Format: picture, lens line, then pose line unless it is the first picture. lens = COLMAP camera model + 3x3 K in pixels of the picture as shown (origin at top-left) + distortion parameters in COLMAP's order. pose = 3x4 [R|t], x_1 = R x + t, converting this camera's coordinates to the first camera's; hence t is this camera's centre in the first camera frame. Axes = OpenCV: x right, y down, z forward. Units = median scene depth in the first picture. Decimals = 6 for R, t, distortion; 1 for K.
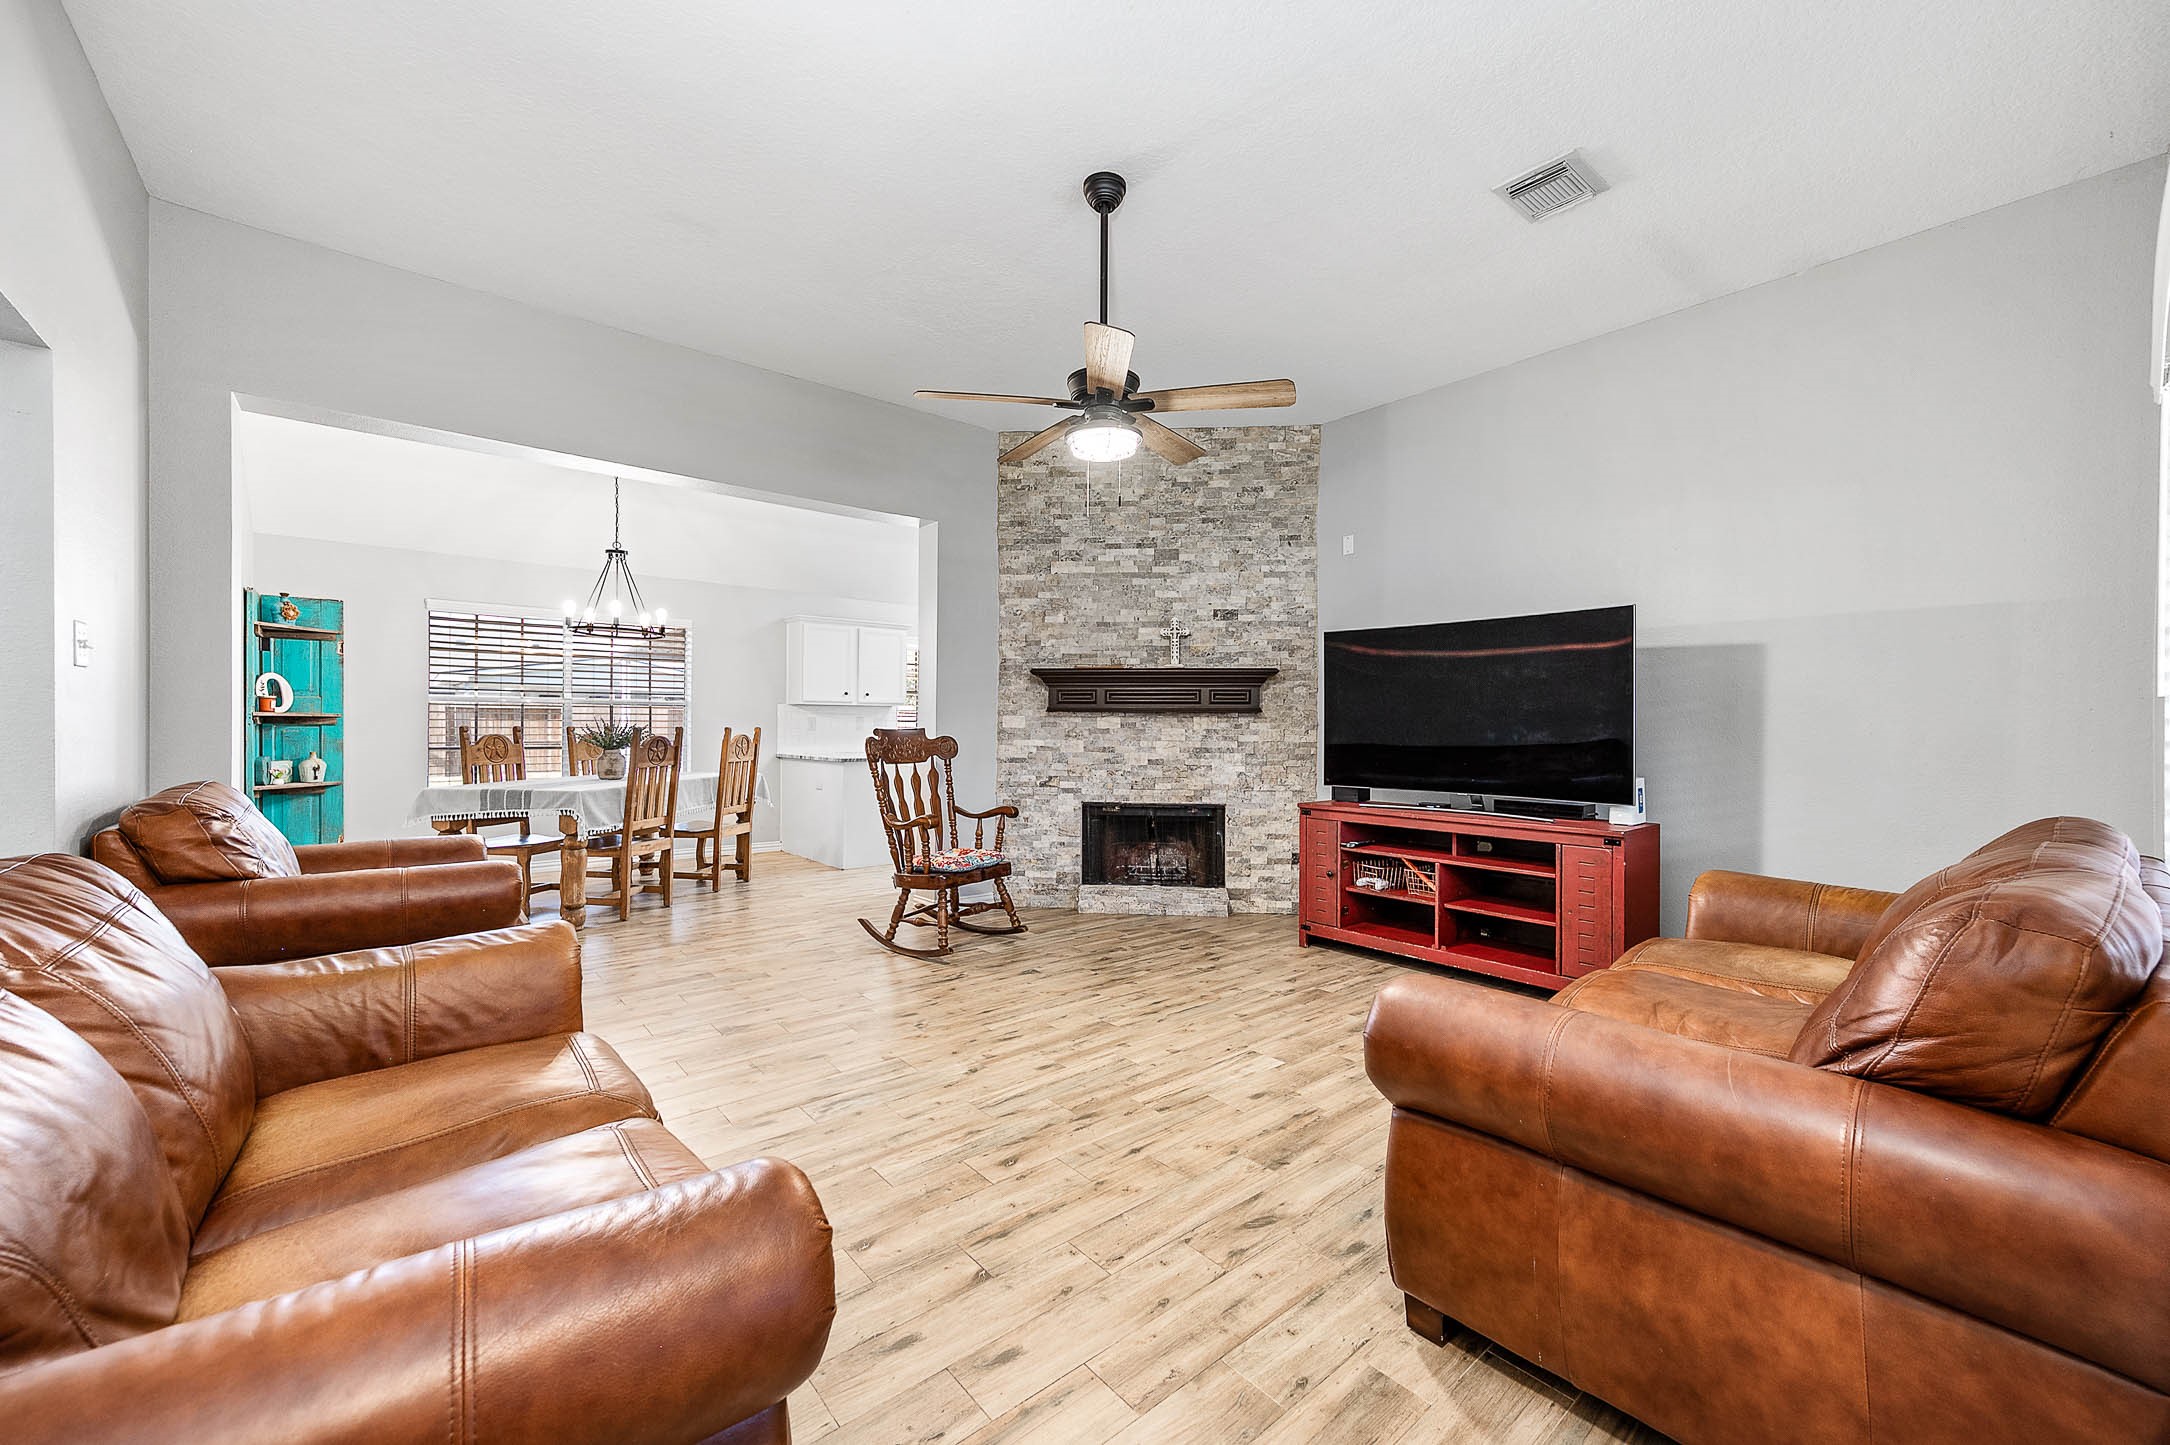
lens RADIAL K [[846.5, 0, 1085.0], [0, 846.5, 722.5], [0, 0, 1]] dist [0.011962, 0.000006]
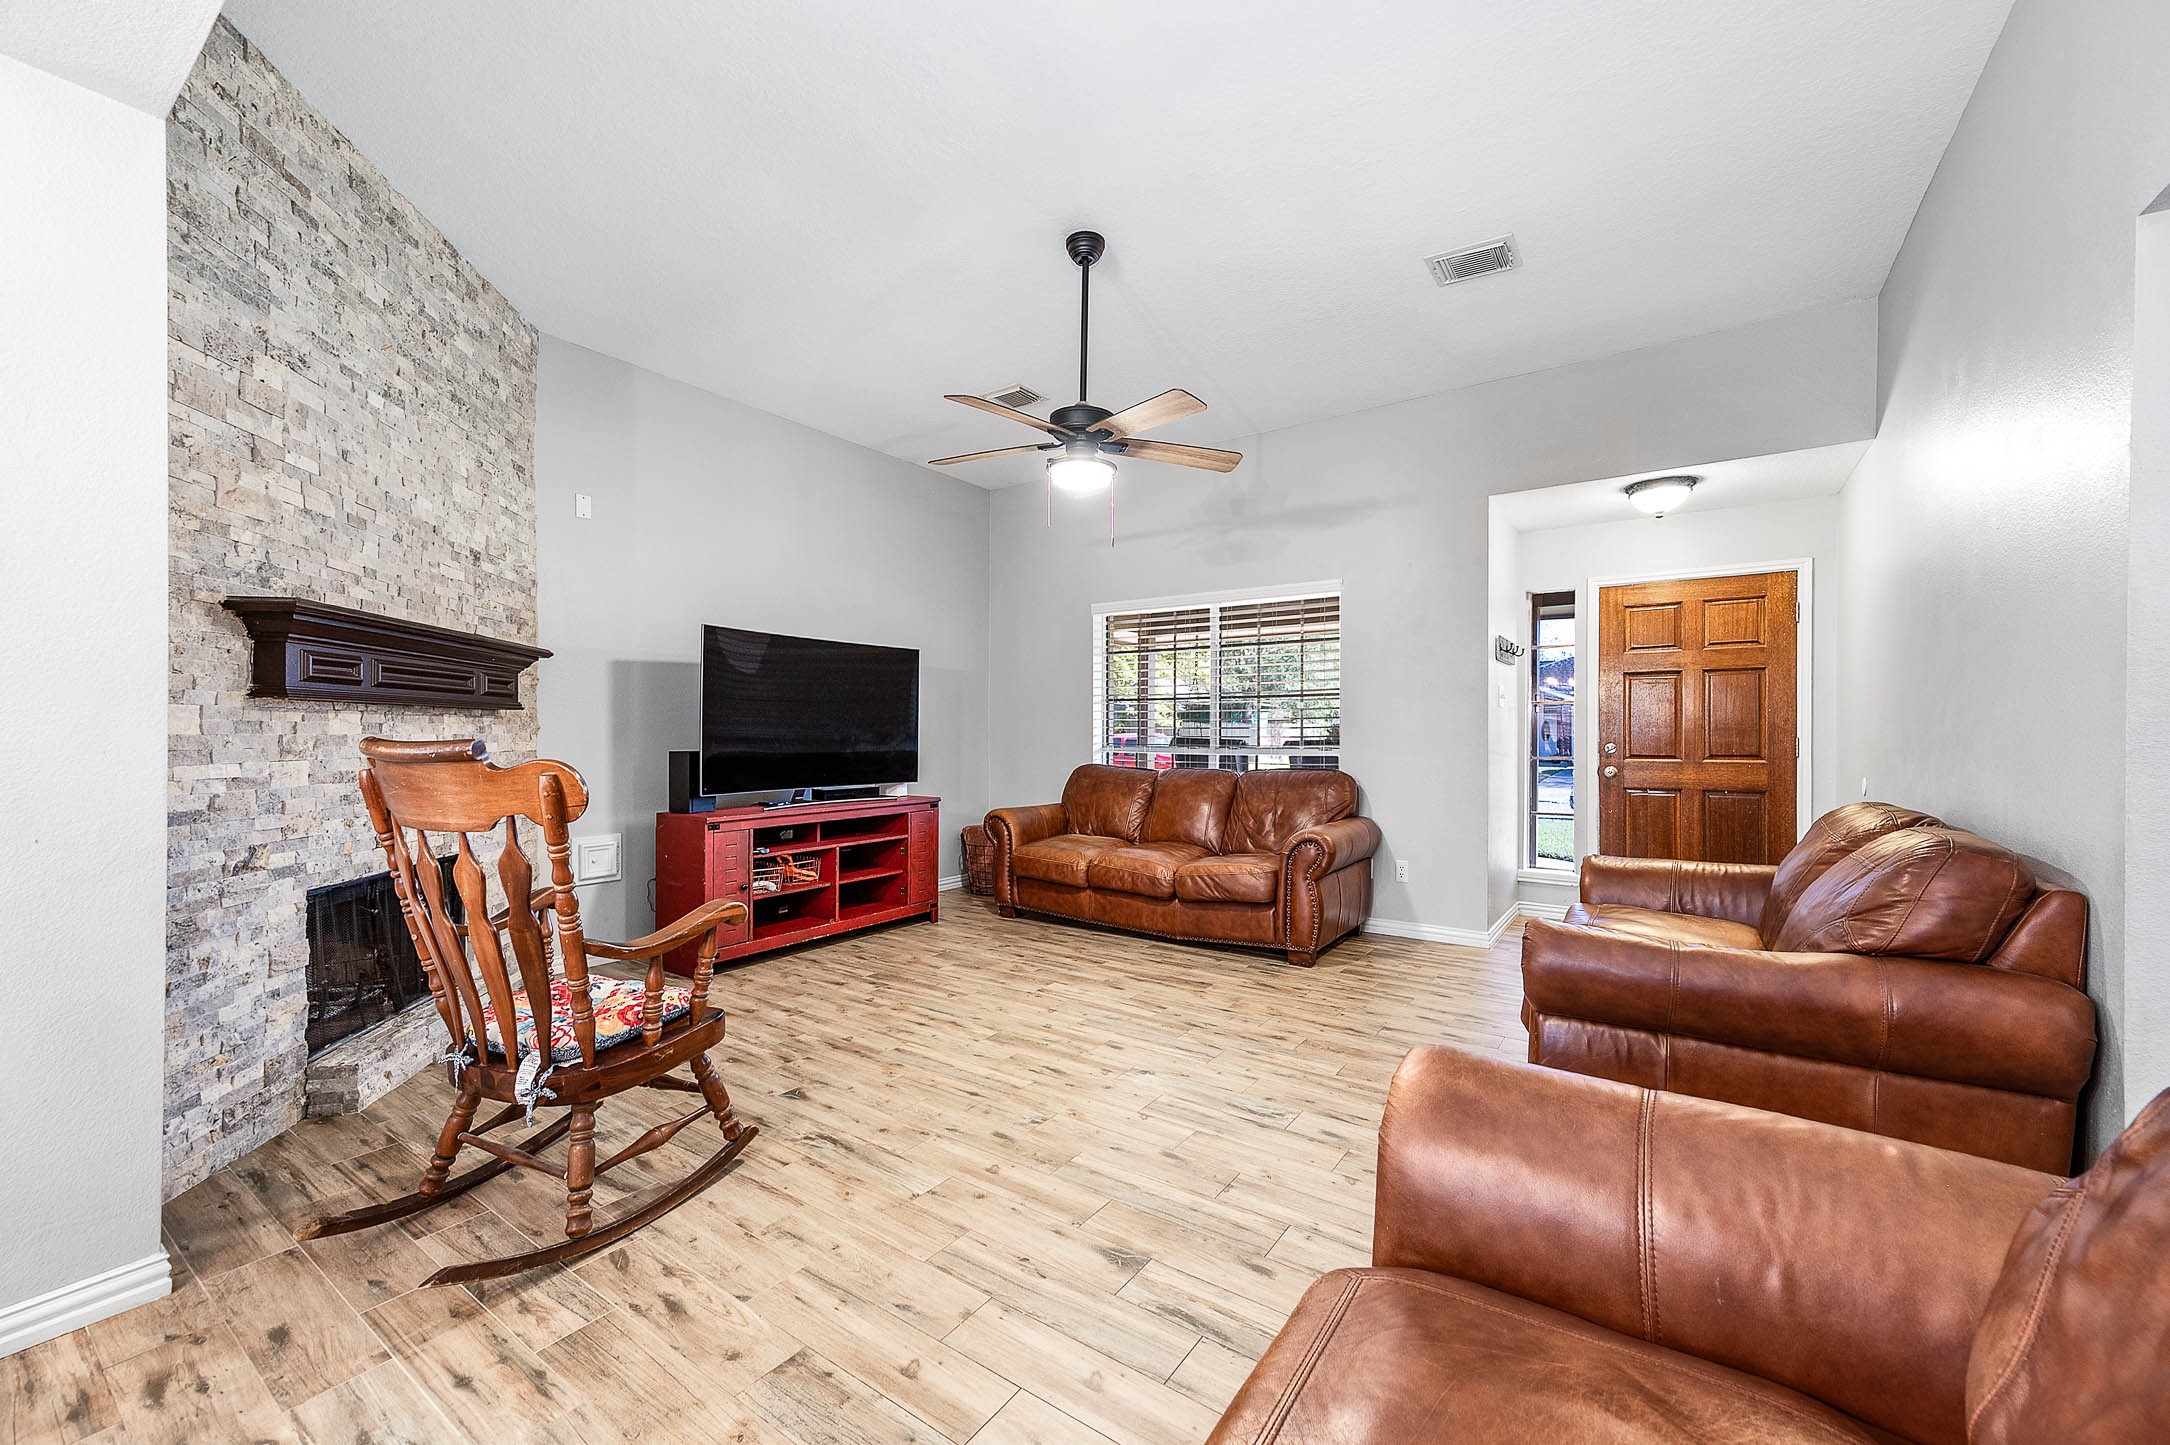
lens RADIAL K [[855.7, 0, 1089.1], [0, 855.7, 729.2], [0, 0, 1]] dist [0.017324, 0.000099]
pose [[-0.266772, -0.003098, 0.963755, -0.660283], [-0.007606, 0.999970, 0.001108, -0.000085], [-0.963730, -0.007035, -0.266787, 0.802685]]
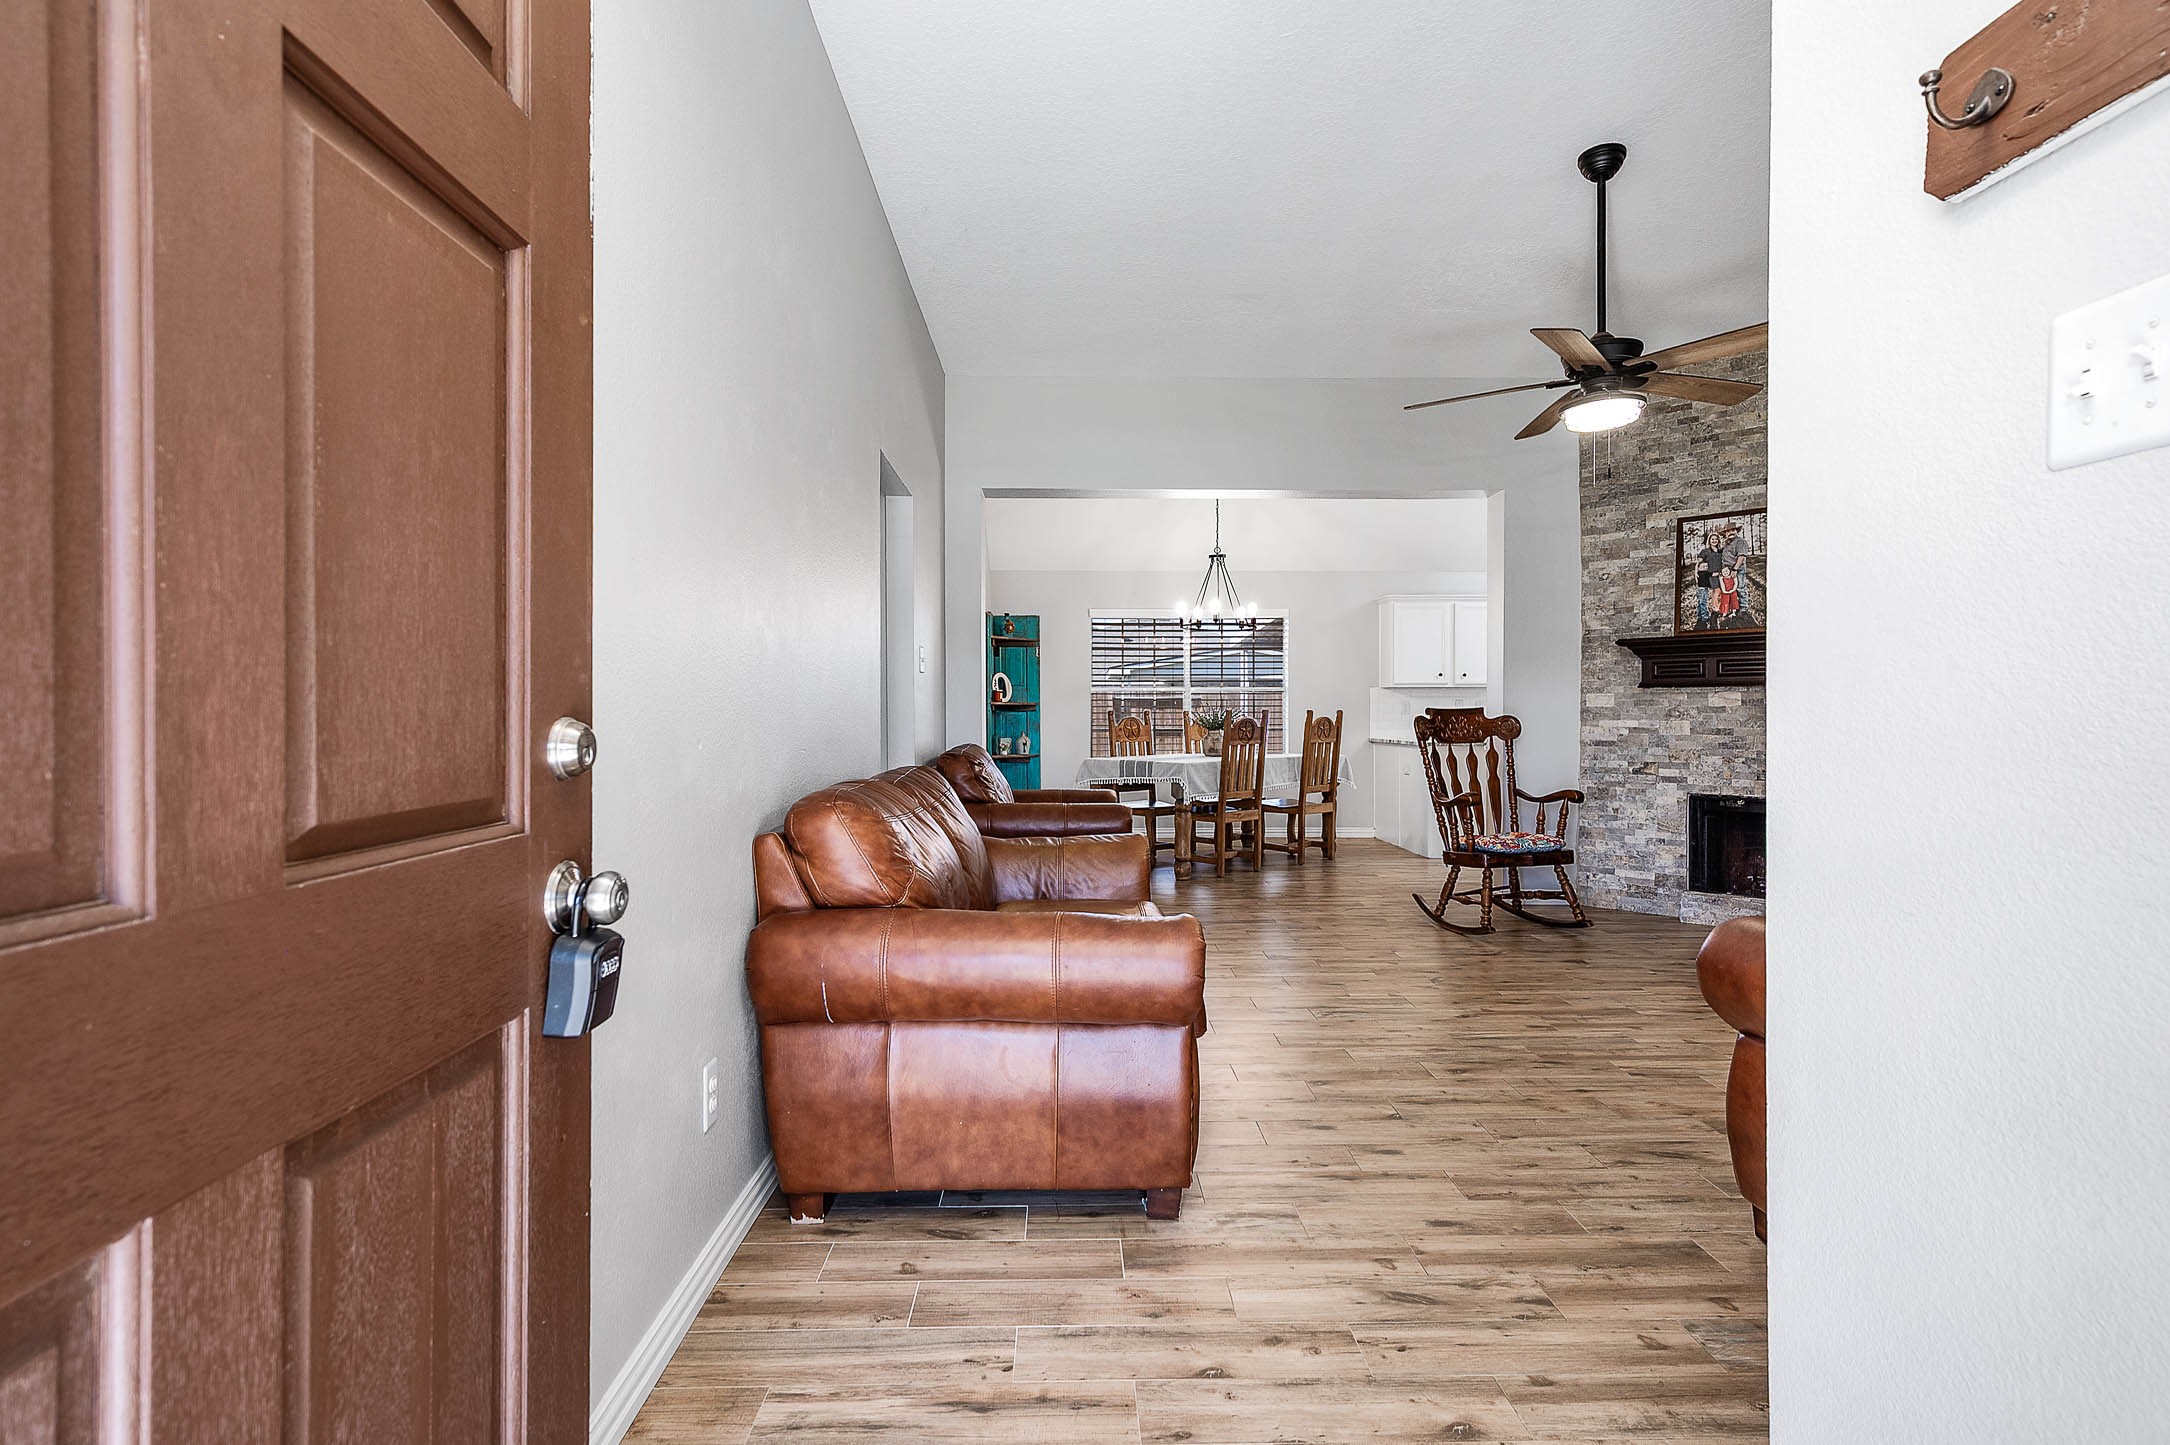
lens RADIAL K [[1008.9, 0, 1085.0], [0, 1008.9, 722.5], [0, 0, 1]] dist [0.003018, 0.000154]
pose [[0.779198, -0.002379, -0.626774, 0.181043], [0.009697, 0.999919, 0.008259, 0.009725], [0.626703, -0.012513, 0.779158, -0.189318]]
